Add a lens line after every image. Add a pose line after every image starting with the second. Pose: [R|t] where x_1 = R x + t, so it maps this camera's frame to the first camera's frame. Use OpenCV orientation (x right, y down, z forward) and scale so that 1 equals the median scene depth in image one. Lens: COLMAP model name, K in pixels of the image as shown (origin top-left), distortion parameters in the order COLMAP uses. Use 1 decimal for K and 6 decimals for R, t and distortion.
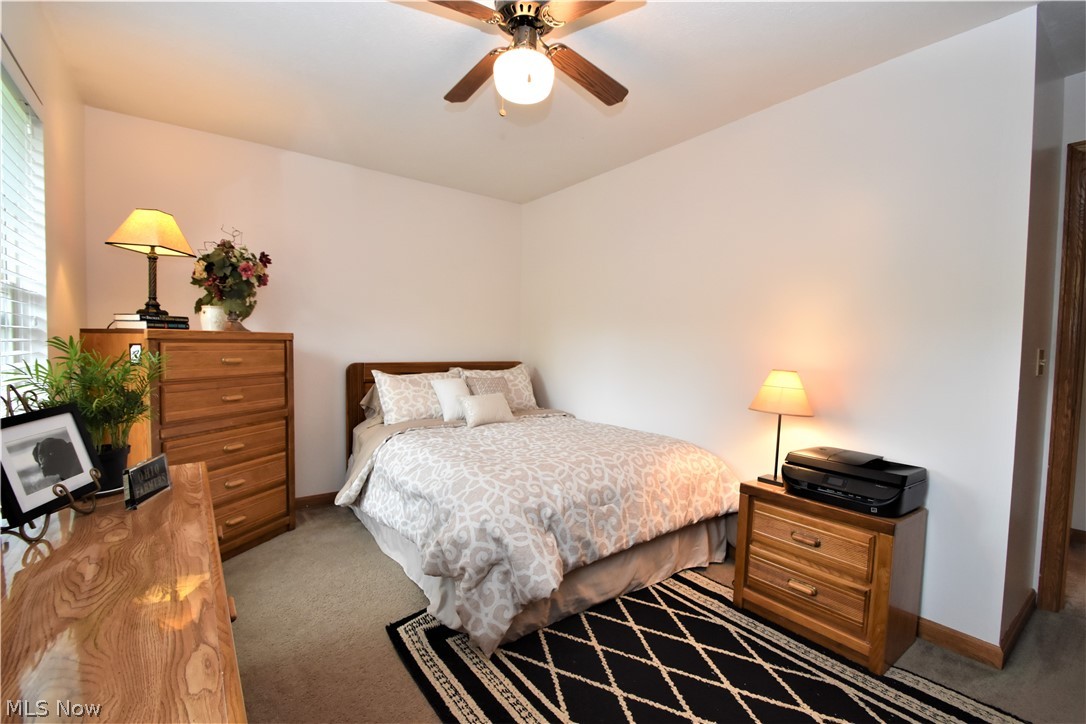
lens RADIAL K [[476.3, 0, 546.1], [0, 476.3, 361.3], [0, 0, 1]] dist [0.002401, -0.002861]
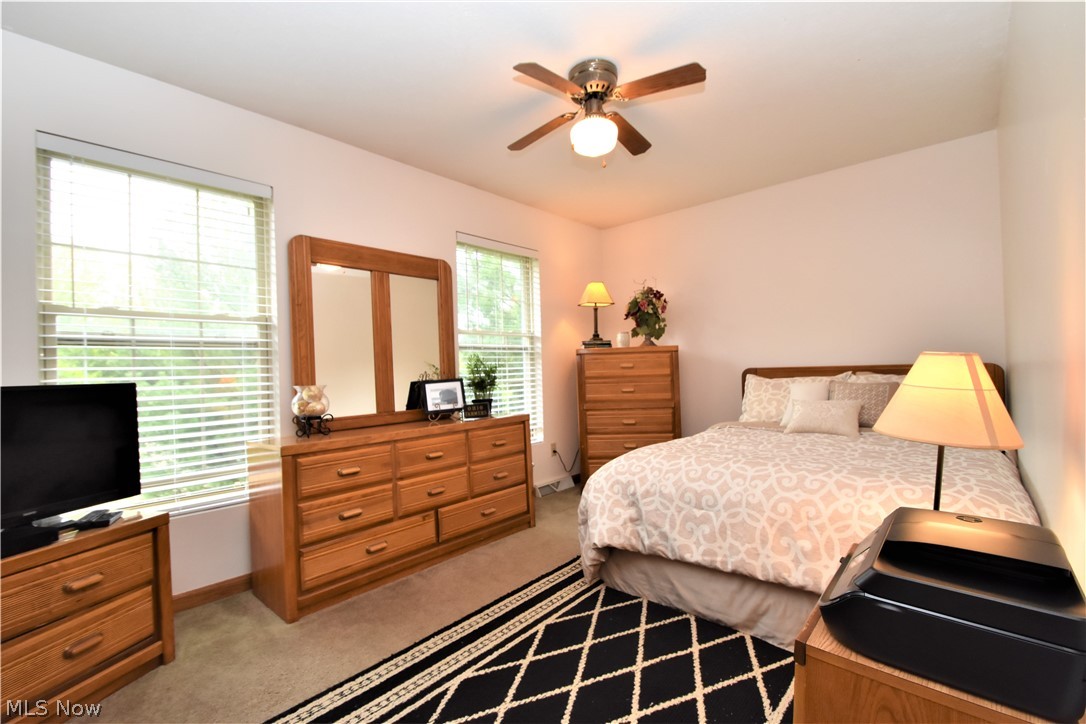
lens RADIAL K [[476.3, 0, 548.6], [0, 476.3, 360.9], [0, 0, 1]] dist [0.002401, -0.002861]
pose [[0.203131, -0.035748, -0.978499, 0.872730], [-0.005253, 0.999279, -0.037598, 0.045550], [0.979137, 0.012777, 0.202797, 0.465185]]
